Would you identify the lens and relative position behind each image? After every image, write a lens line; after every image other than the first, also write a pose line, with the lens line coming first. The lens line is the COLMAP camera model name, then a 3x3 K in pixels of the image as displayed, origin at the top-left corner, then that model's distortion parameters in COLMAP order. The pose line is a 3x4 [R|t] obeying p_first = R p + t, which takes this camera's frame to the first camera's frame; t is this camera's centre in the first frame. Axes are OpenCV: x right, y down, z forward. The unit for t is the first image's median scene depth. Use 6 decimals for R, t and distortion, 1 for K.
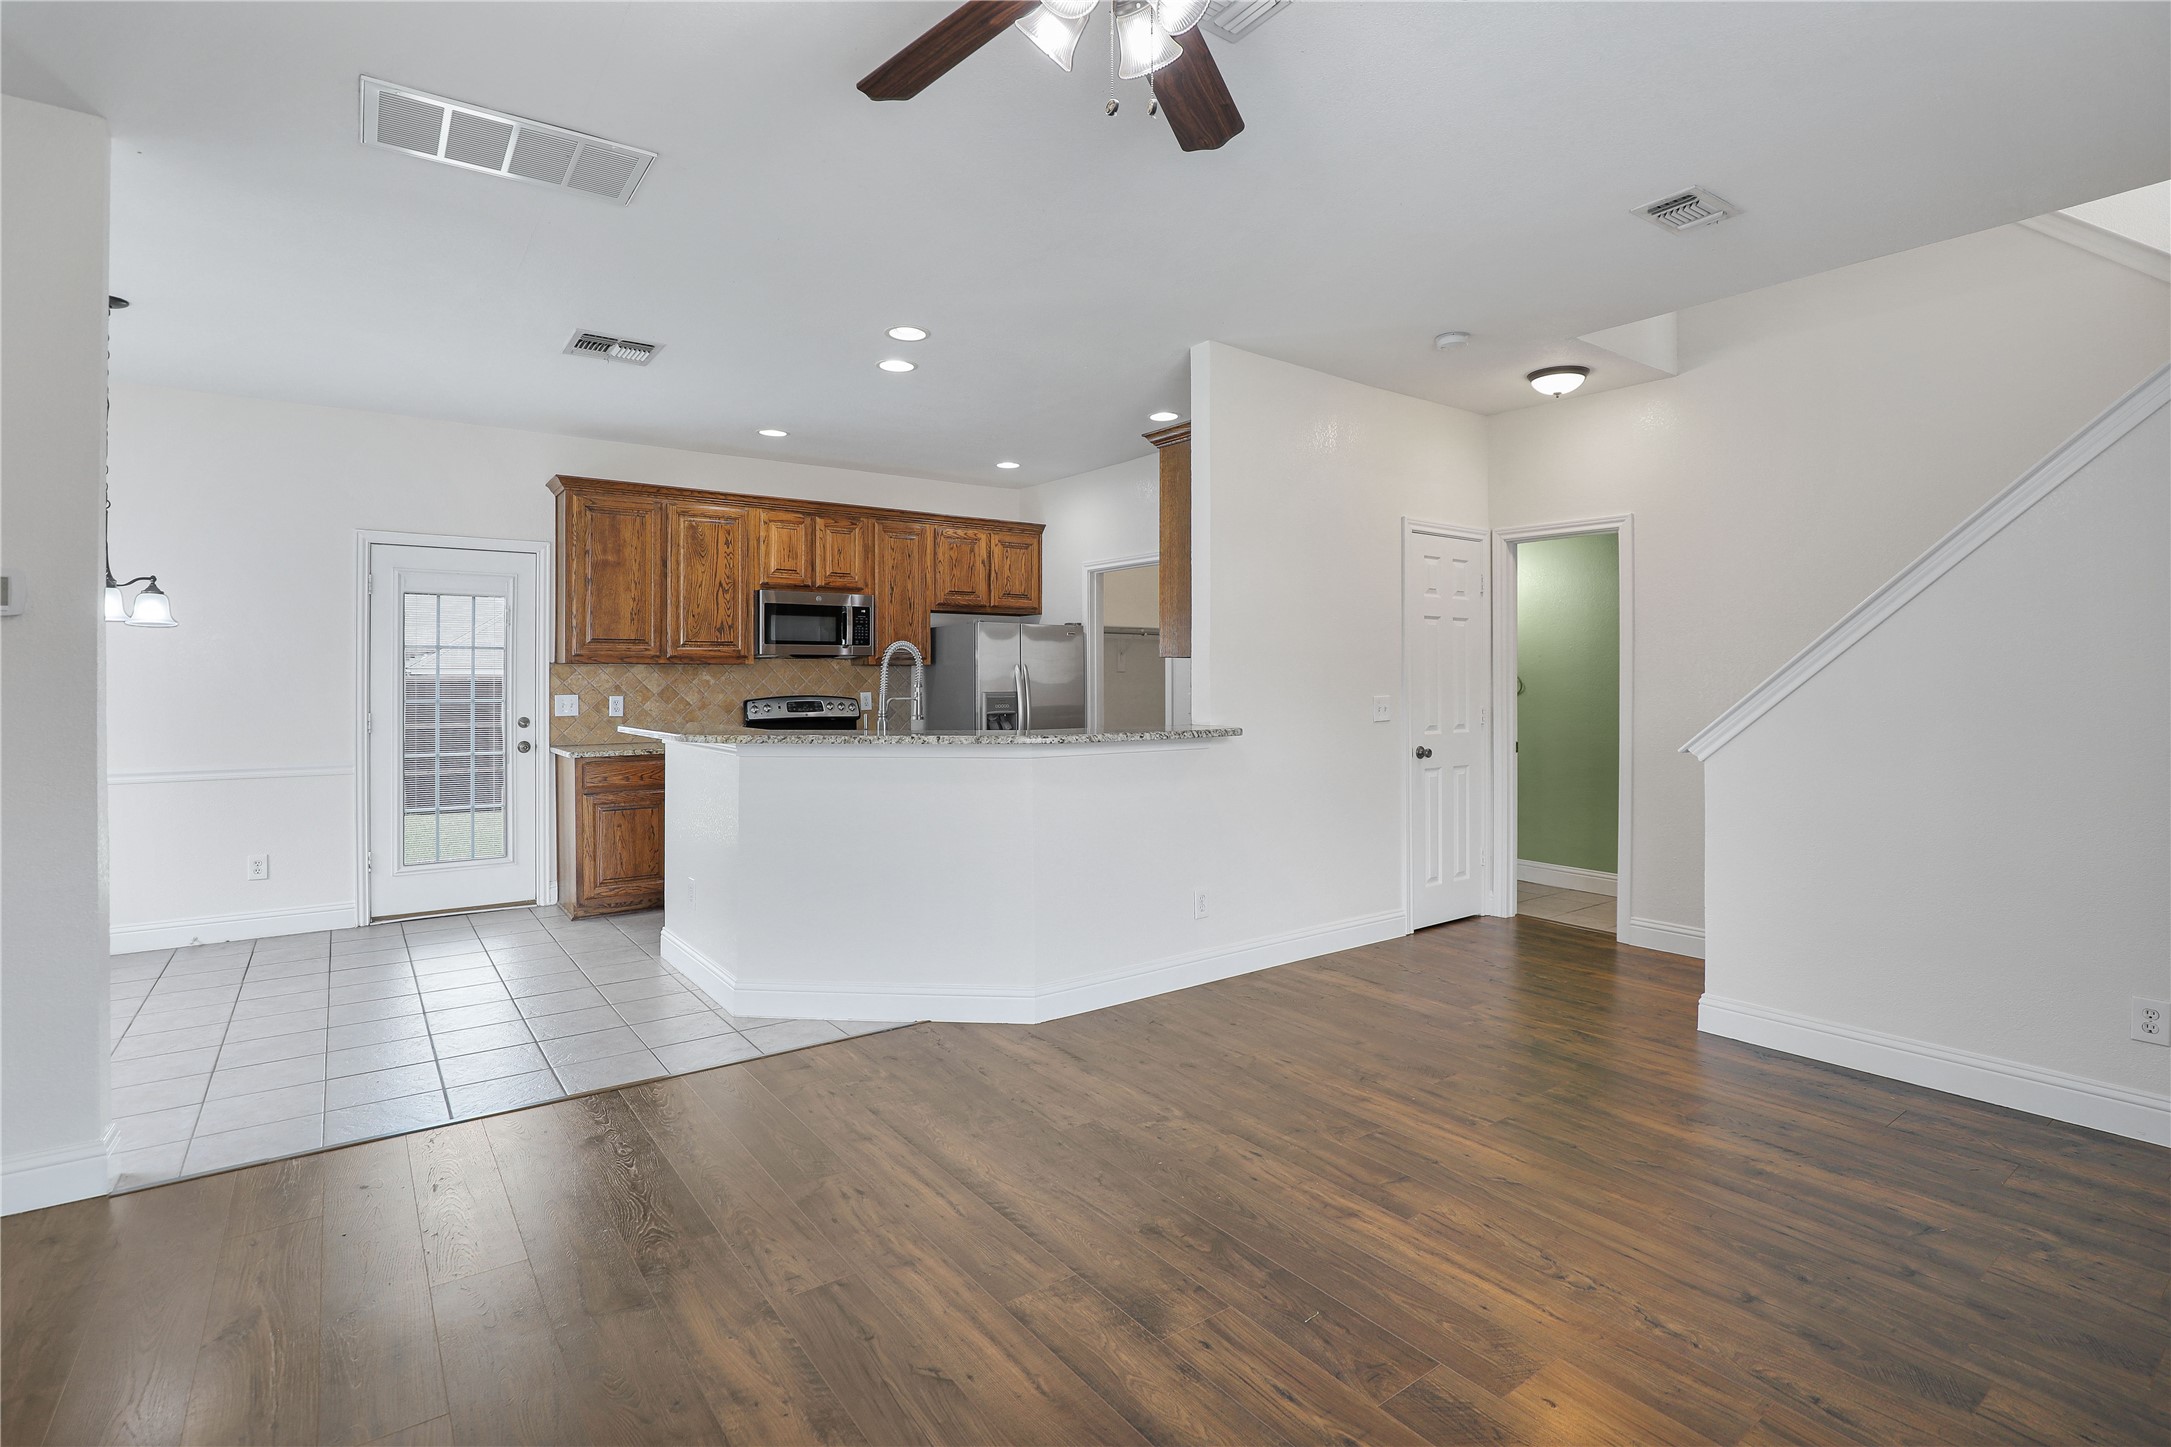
lens RADIAL K [[1033.4, 0, 1094.7], [0, 1033.4, 672.3], [0, 0, 1]] dist [-0.024741, 0.001391]
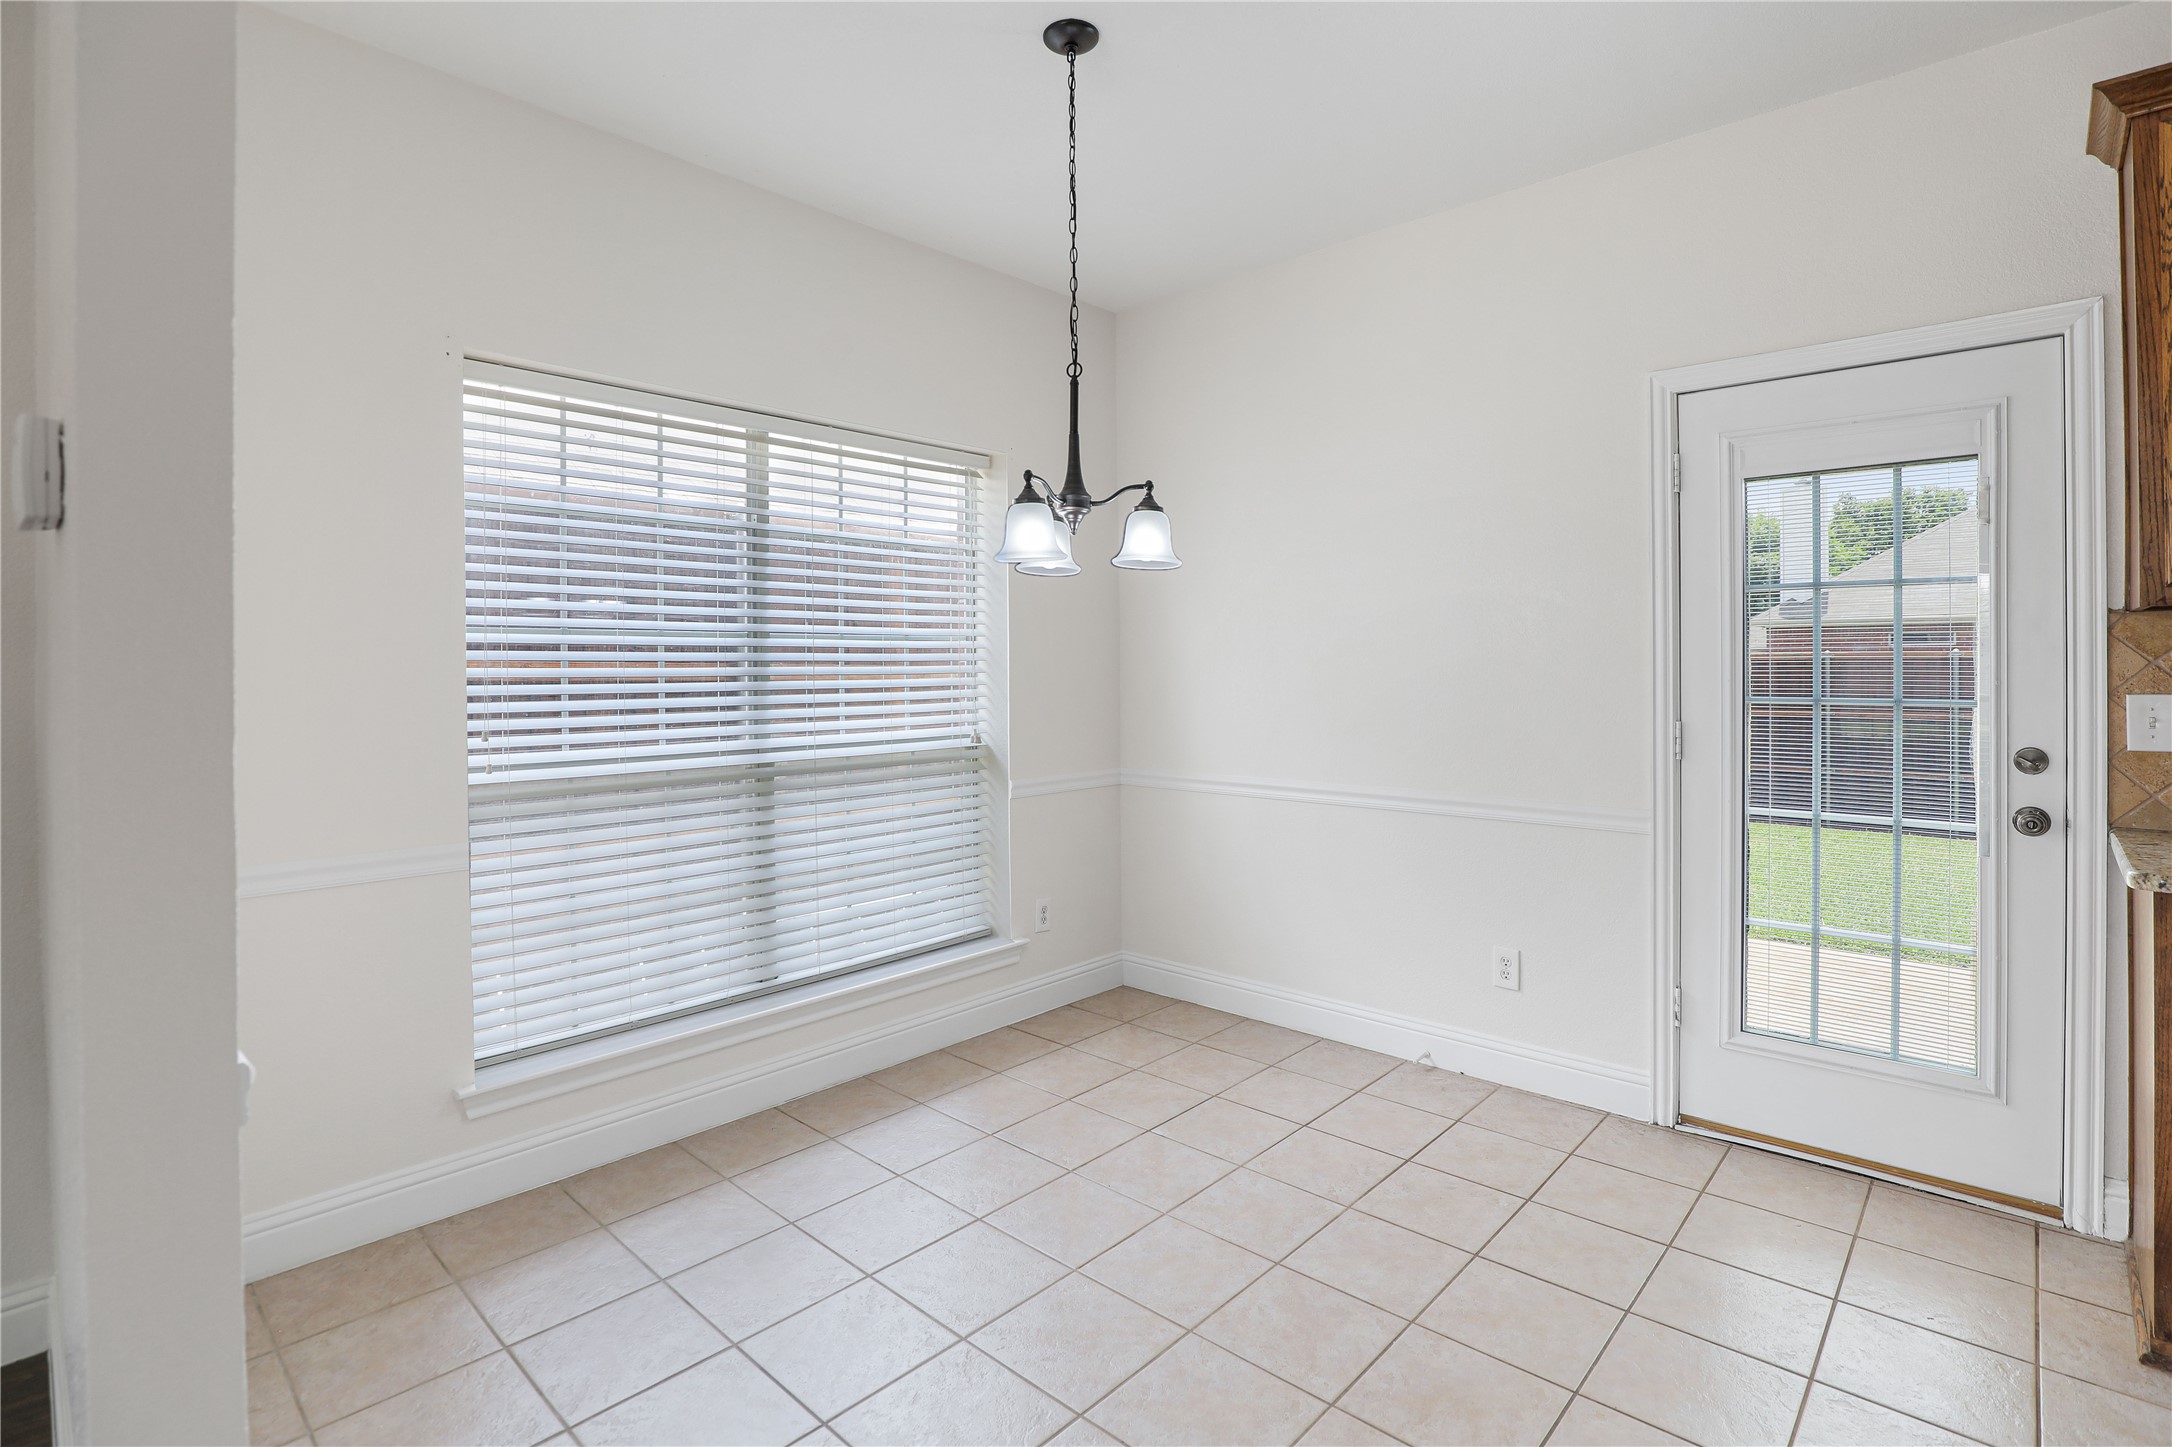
lens RADIAL K [[1033.9, 0, 1095.2], [0, 1033.9, 672.3], [0, 0, 1]] dist [-0.024741, 0.001391]
pose [[0.190496, 0.007884, -0.981656, -0.231710], [0.014716, 0.999832, 0.010886, 0.004281], [0.981578, -0.016520, 0.190349, 0.552603]]
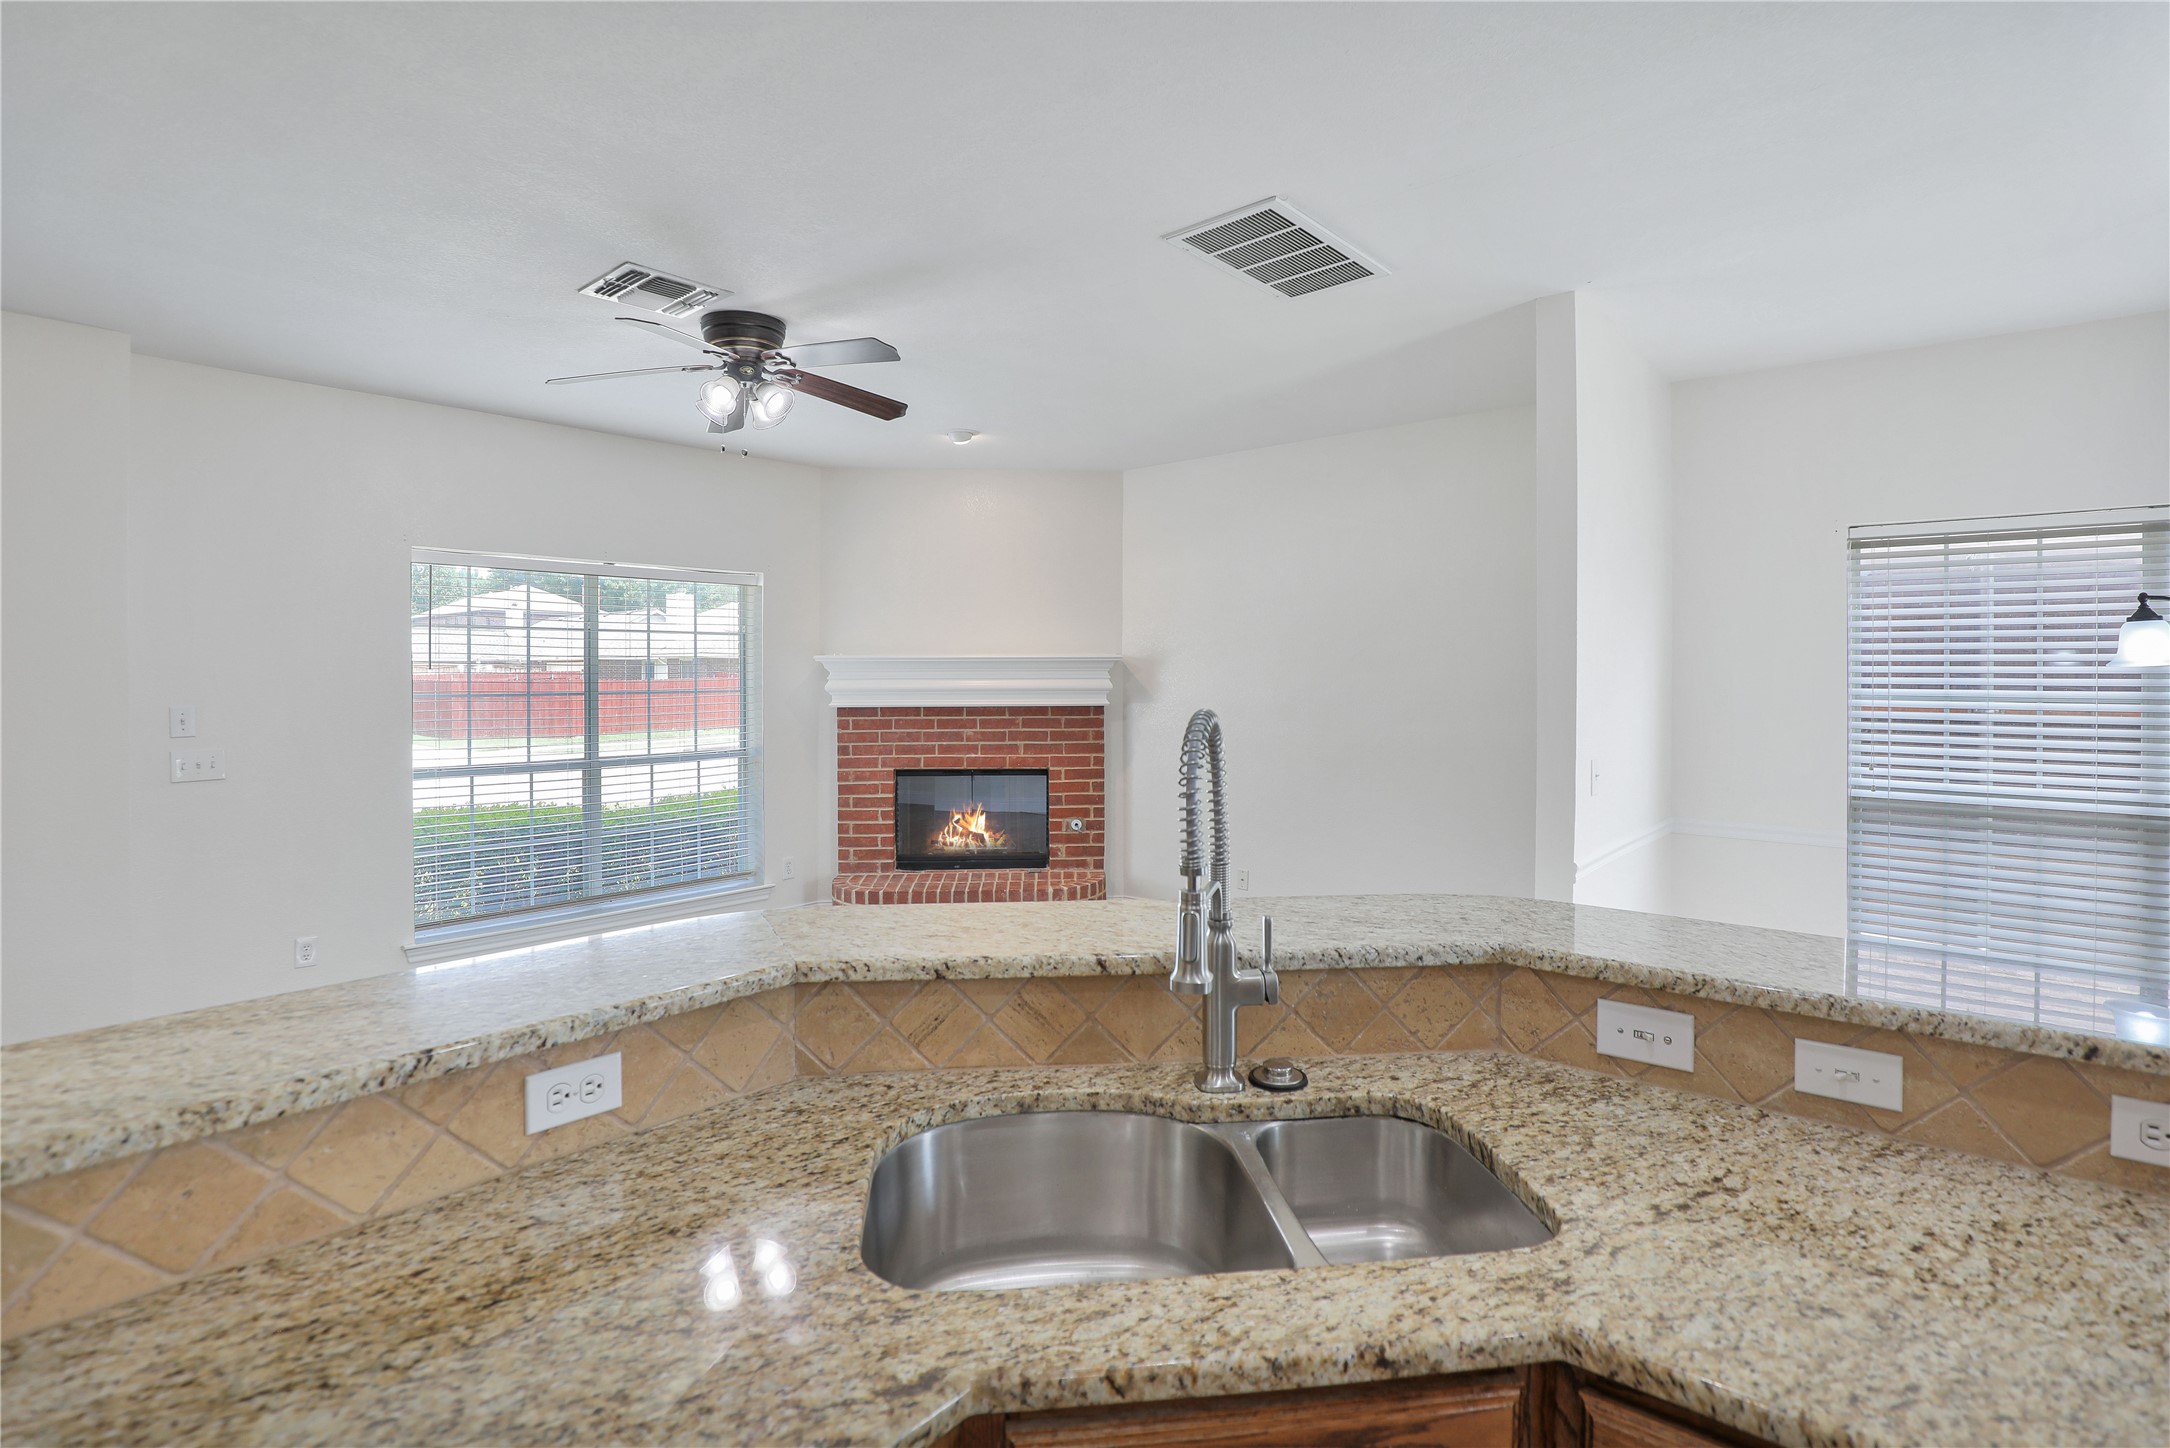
lens RADIAL K [[1034.6, 0, 1090.3], [0, 1034.6, 682.5], [0, 0, 1]] dist [-0.025831, 0.000463]
pose [[-0.975807, 0.006306, -0.218542, -0.060312], [0.005914, 0.999980, 0.002449, -0.027986], [0.218553, 0.001097, -0.975825, 0.916616]]
